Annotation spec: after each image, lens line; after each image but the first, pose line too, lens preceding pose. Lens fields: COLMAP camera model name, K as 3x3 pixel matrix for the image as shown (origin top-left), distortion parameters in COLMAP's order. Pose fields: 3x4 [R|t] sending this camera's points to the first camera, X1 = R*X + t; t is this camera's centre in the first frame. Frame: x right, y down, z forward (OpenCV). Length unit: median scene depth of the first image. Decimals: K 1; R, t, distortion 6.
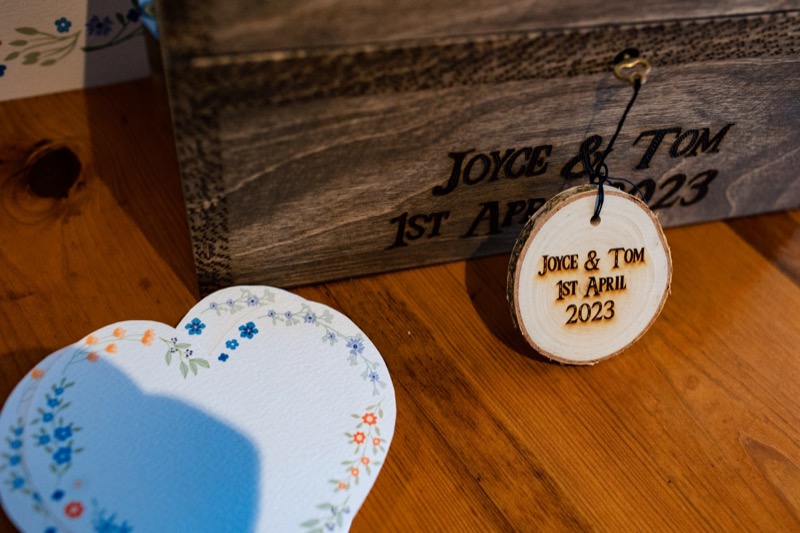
lens RADIAL K [[800.5, 0, 402.2], [0, 800.5, 267.2], [0, 0, 1]] dist [-0.005893, 0.000000]
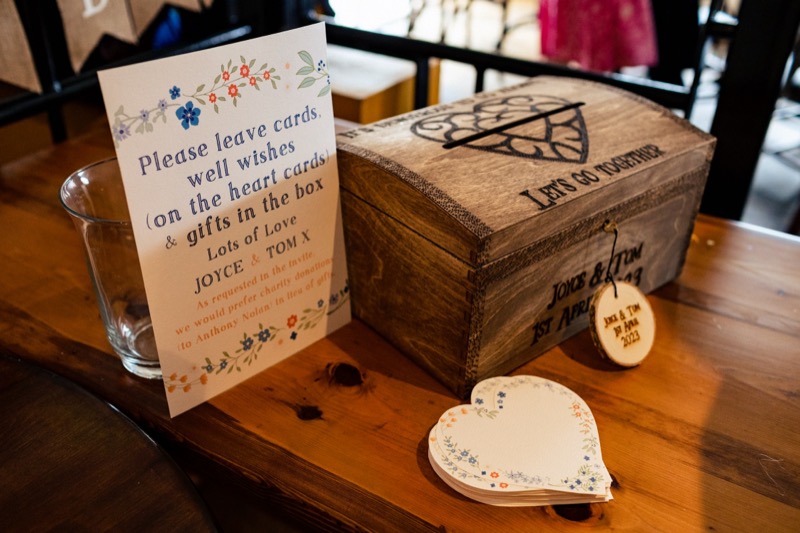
lens RADIAL K [[800.5, 0, 398.8], [0, 800.5, 267.5], [0, 0, 1]] dist [-0.005893, 0.000000]
pose [[0.910256, -0.295799, 0.289719, -0.920274], [0.376050, 0.883433, -0.279522, 0.262484], [-0.173265, 0.363385, 0.915385, -0.943703]]
